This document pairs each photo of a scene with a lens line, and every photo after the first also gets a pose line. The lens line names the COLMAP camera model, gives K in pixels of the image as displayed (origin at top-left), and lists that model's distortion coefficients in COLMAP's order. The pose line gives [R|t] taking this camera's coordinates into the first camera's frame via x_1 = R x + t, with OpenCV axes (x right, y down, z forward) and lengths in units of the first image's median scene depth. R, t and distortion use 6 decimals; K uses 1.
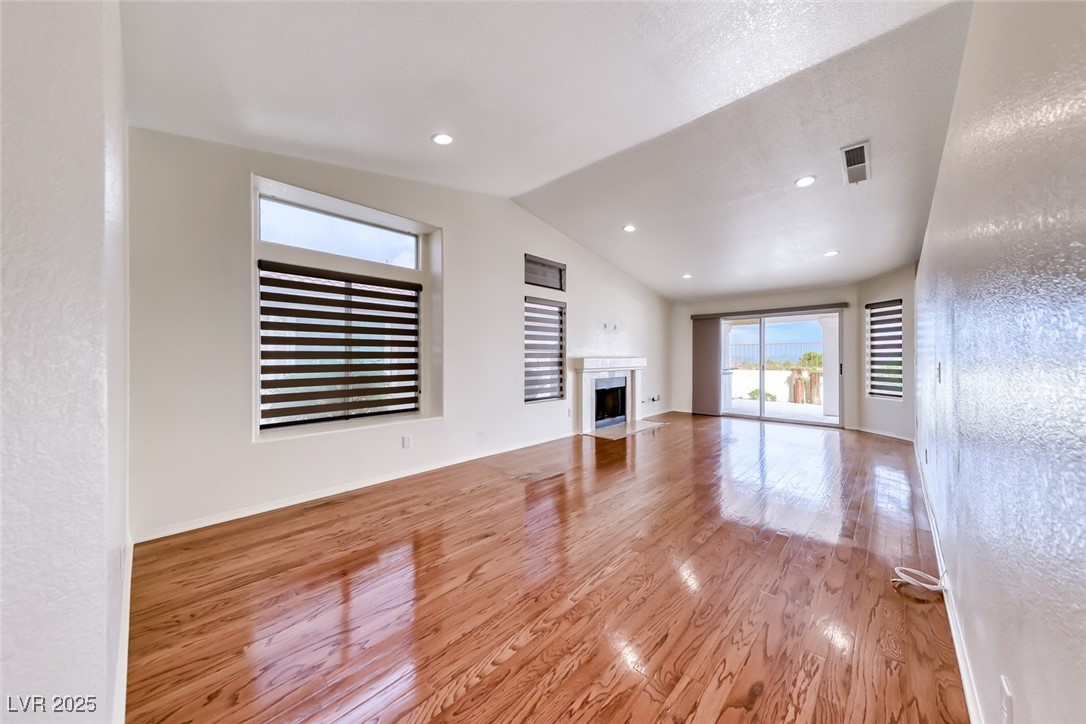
lens RADIAL K [[370.2, 0, 537.5], [0, 370.2, 363.5], [0, 0, 1]] dist [0.000904, 0.000009]
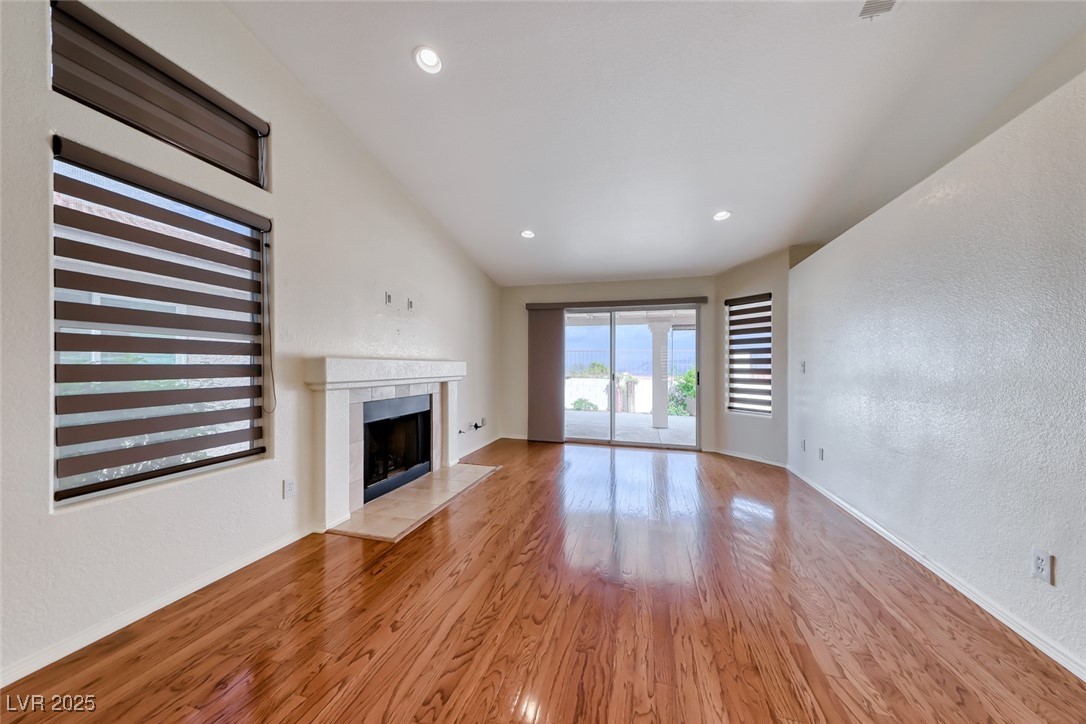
lens RADIAL K [[370.2, 0, 537.5], [0, 370.2, 363.5], [0, 0, 1]] dist [0.000904, 0.000009]
pose [[0.888508, 0.011937, 0.458706, 0.135553], [-0.002414, 0.999769, -0.021342, 0.000511], [-0.458855, 0.017855, 0.888332, 0.459874]]
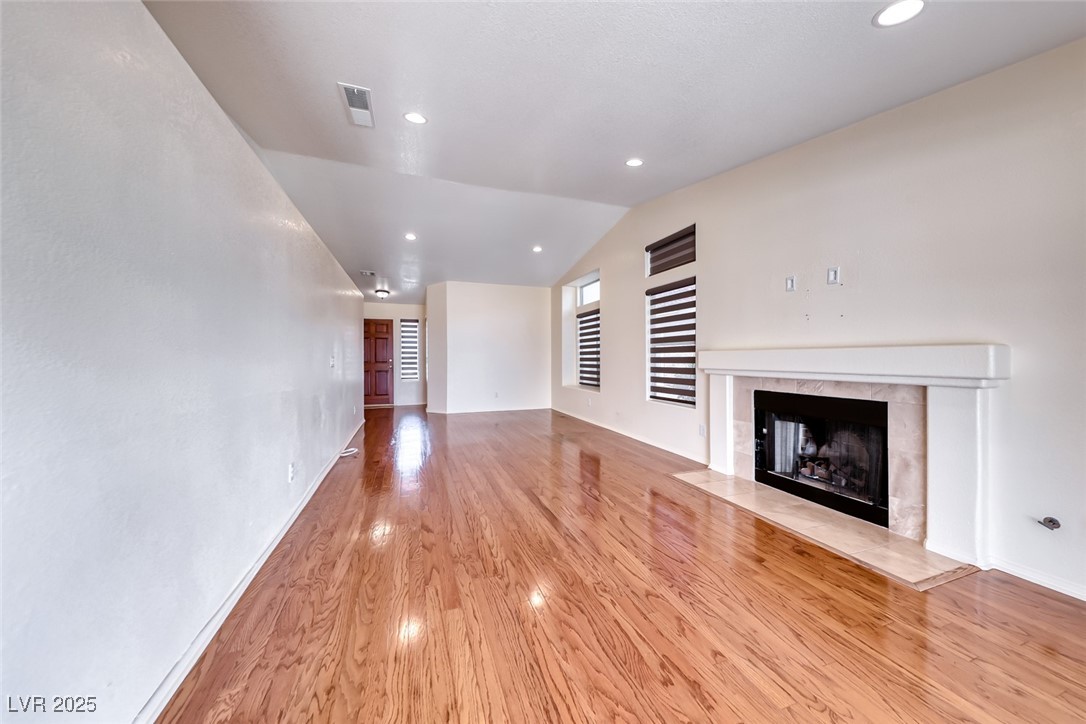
lens RADIAL K [[372.8, 0, 543.1], [0, 372.8, 372.3], [0, 0, 1]] dist [0.024943, 0.000036]
pose [[-0.453860, 0.040696, -0.890143, 0.784963], [-0.006469, 0.998780, 0.048961, -0.009192], [0.891050, 0.027980, -0.453043, 0.965137]]
